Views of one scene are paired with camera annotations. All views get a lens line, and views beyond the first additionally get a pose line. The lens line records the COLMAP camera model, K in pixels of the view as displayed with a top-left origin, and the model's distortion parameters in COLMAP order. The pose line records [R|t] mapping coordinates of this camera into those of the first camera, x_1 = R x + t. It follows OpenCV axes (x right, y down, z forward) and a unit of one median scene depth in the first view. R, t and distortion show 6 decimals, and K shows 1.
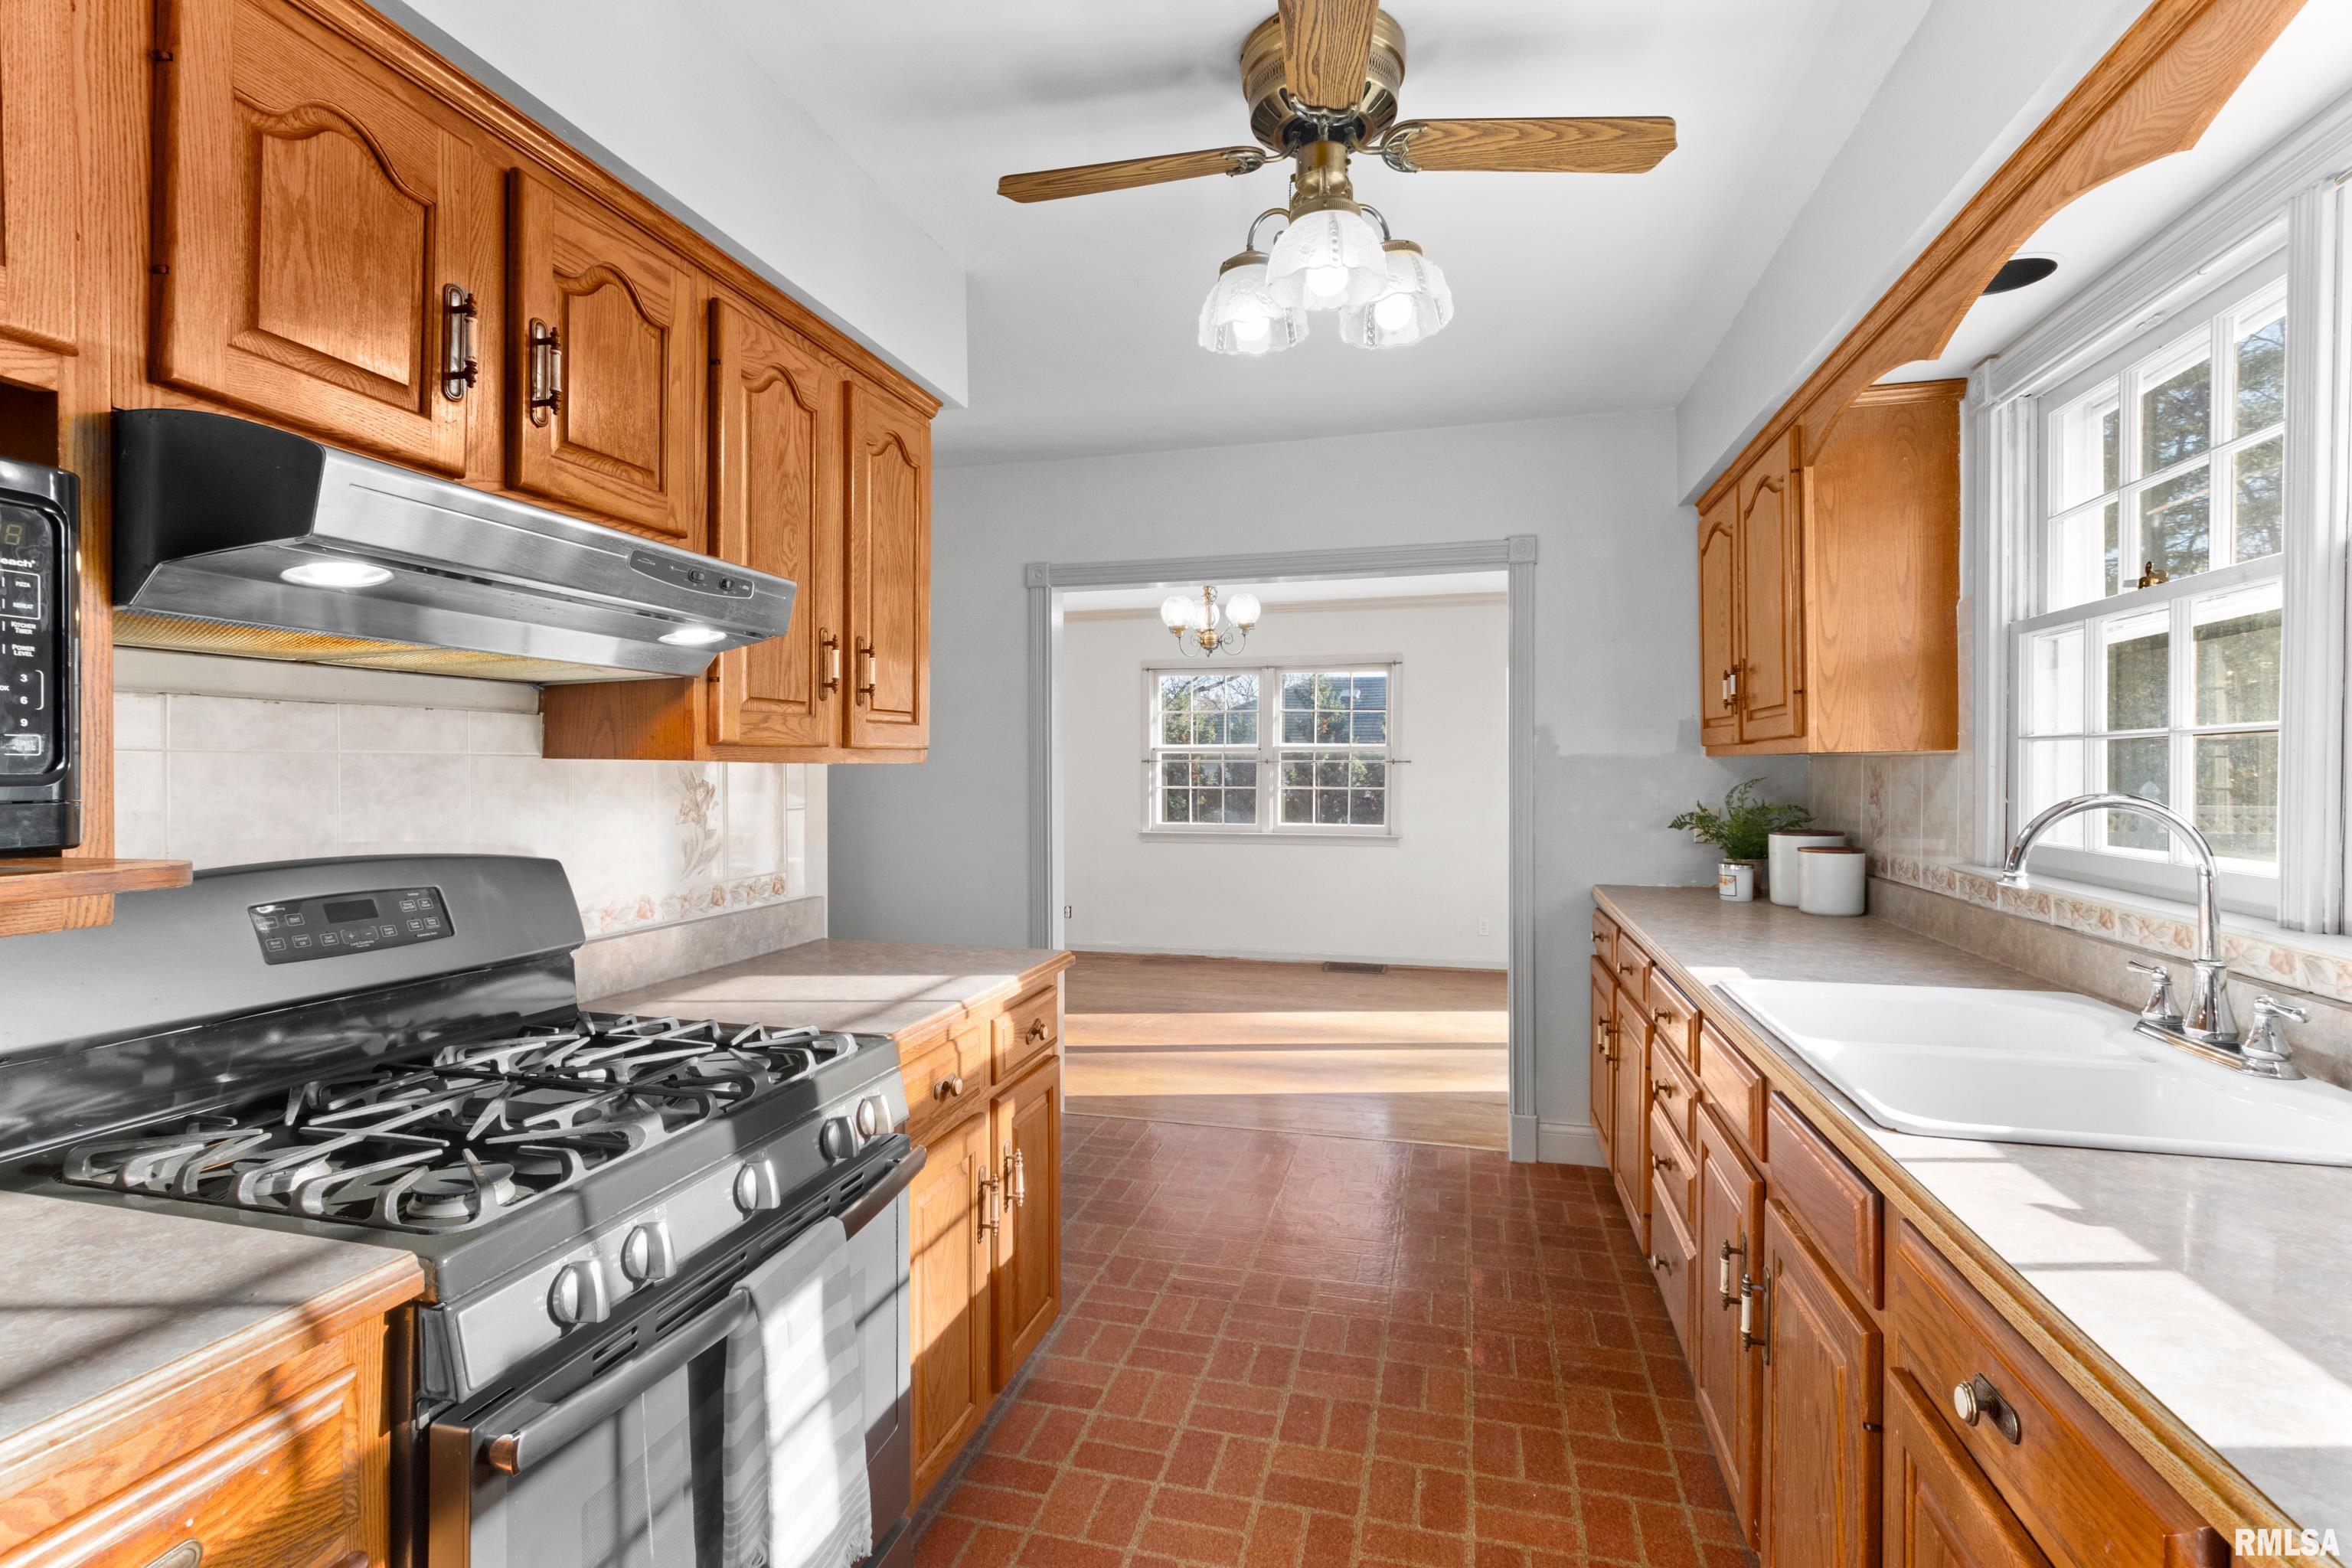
lens RADIAL K [[1100.1, 0, 1160.4], [0, 1100.1, 773.5], [0, 0, 1]] dist [0.001487, -0.001764]
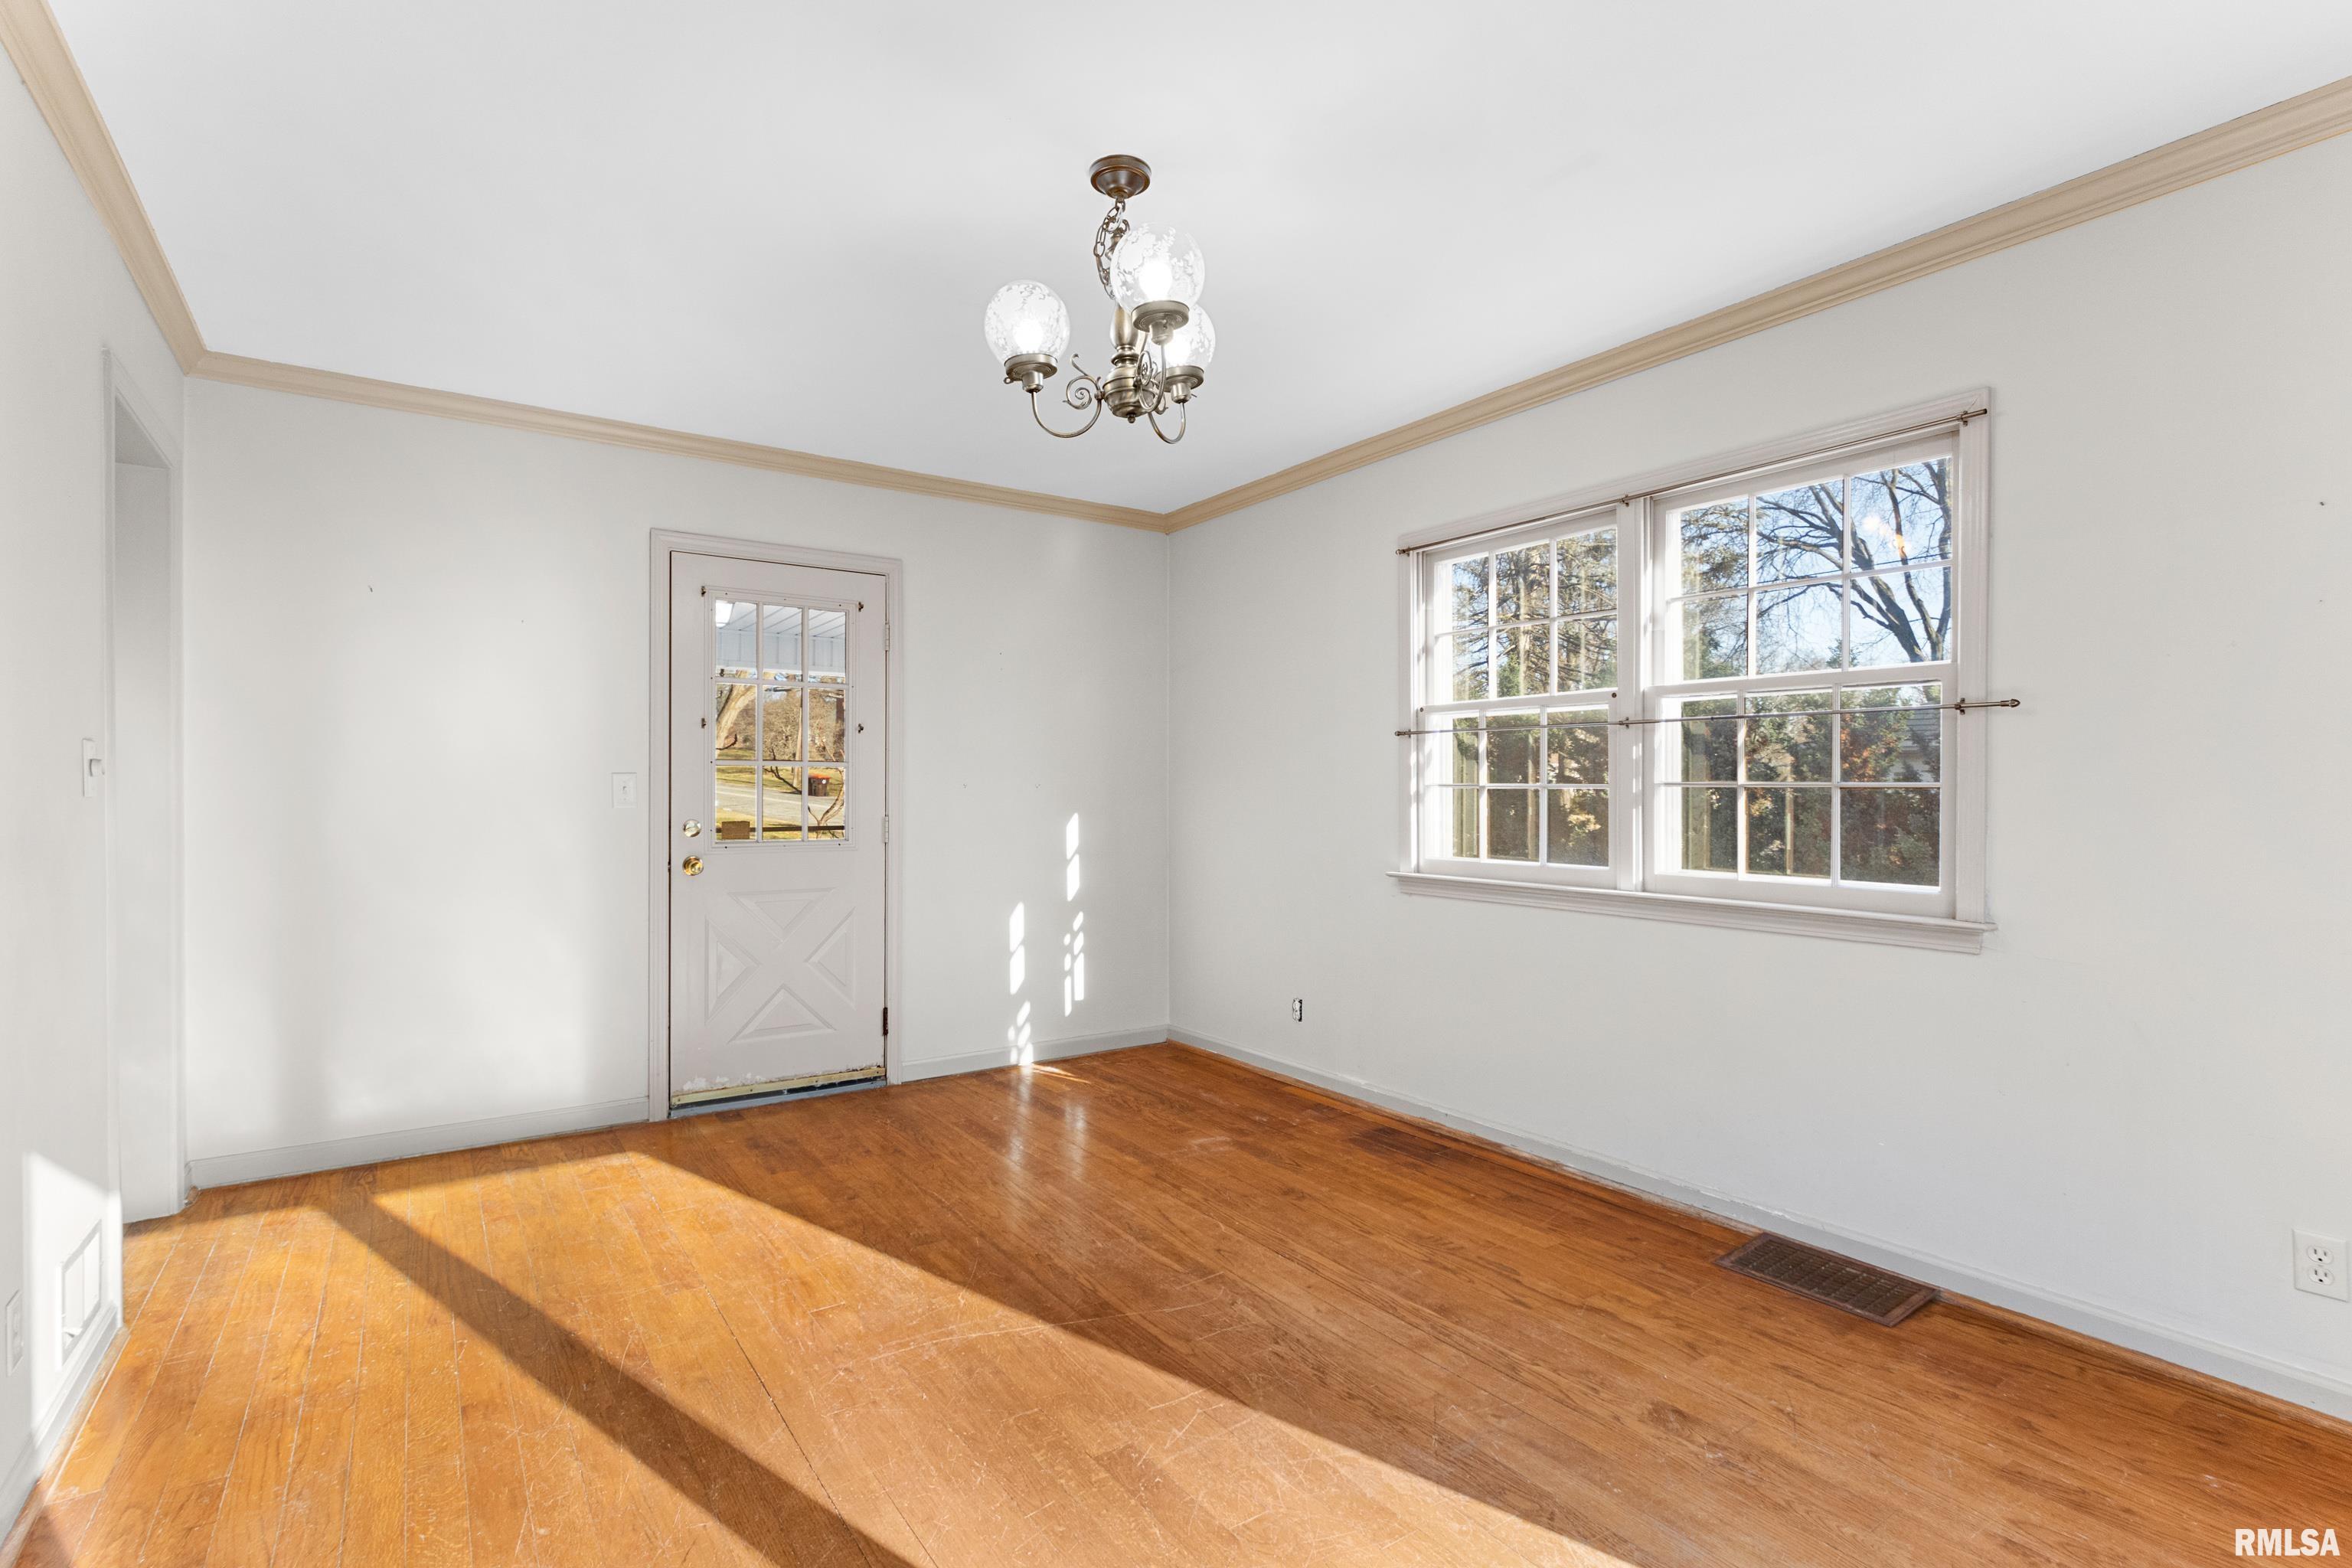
lens RADIAL K [[1107.5, 0, 1153.7], [0, 1107.5, 786.7], [0, 0, 1]] dist [-0.000780, -0.000441]
pose [[0.753381, -0.004095, -0.657572, 0.247827], [0.001168, 0.999987, -0.004889, 0.016099], [0.657583, 0.002915, 0.753376, 0.574469]]
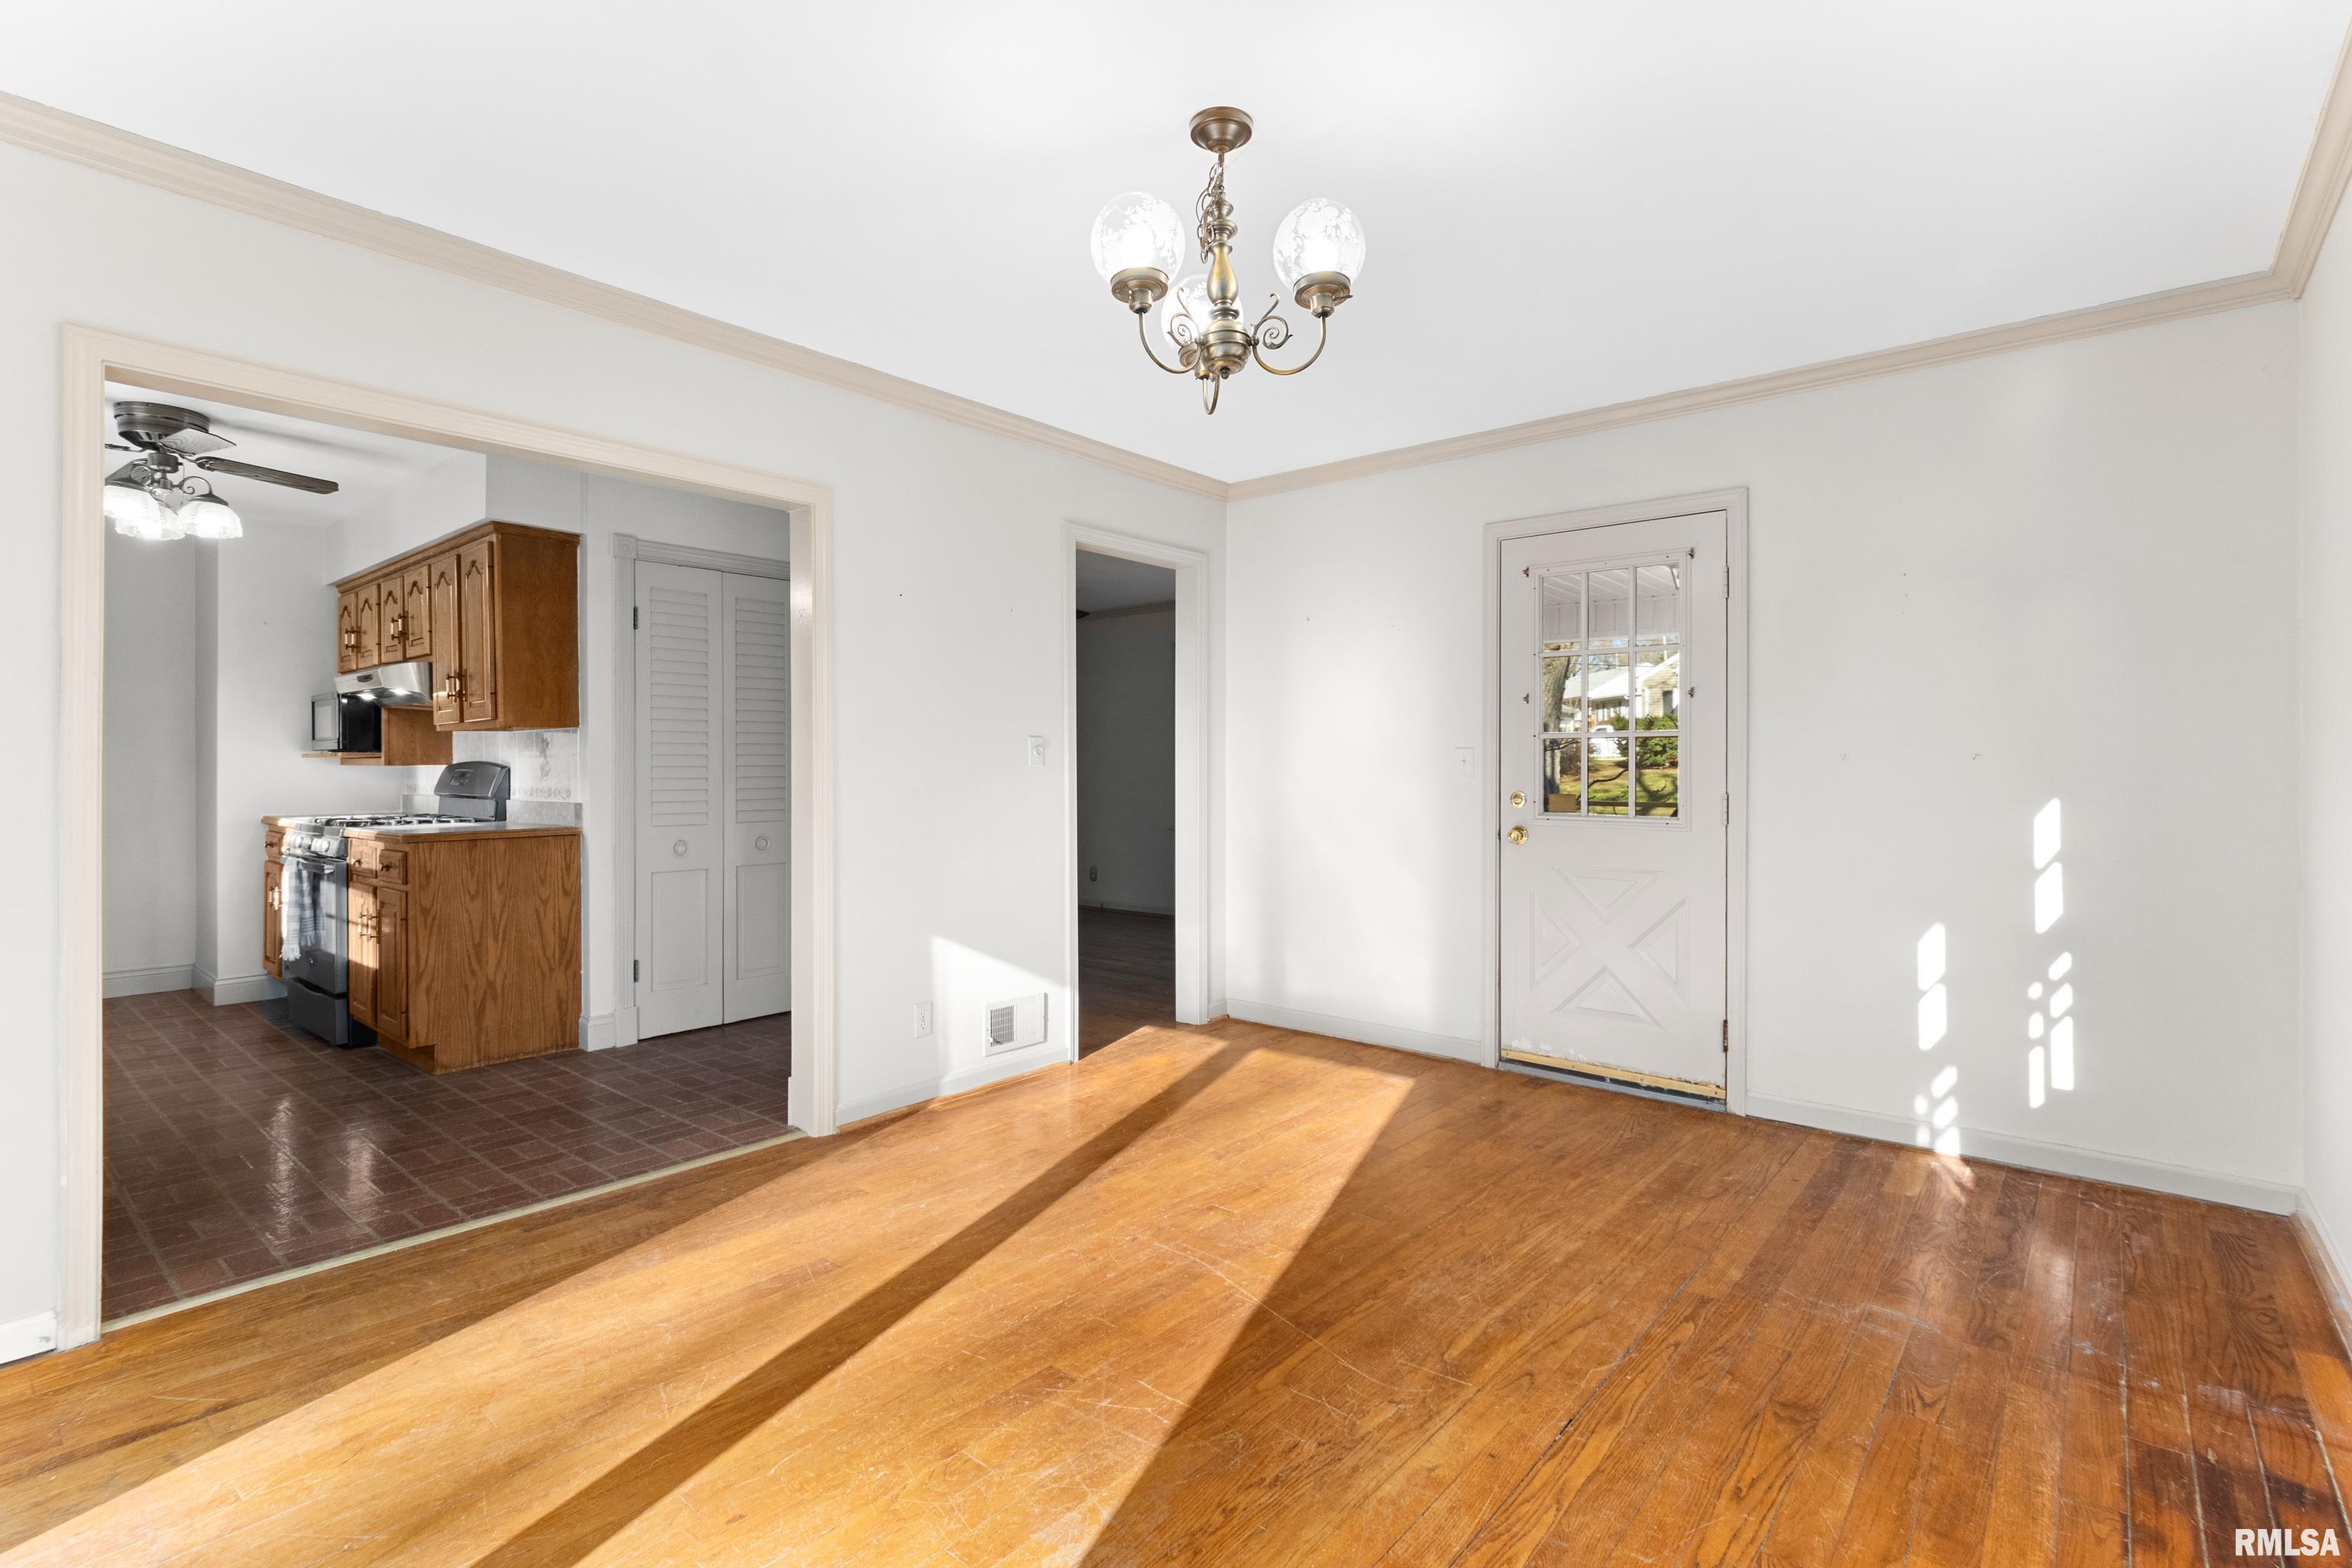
lens RADIAL K [[1107.4, 0, 1165.2], [0, 1107.4, 774.0], [0, 0, 1]] dist [-0.000008, -0.000866]
pose [[-0.431397, 0.005307, -0.902146, 0.312331], [-0.002628, 0.999971, 0.007139, 0.016816], [0.902158, 0.005451, -0.431371, 0.919124]]
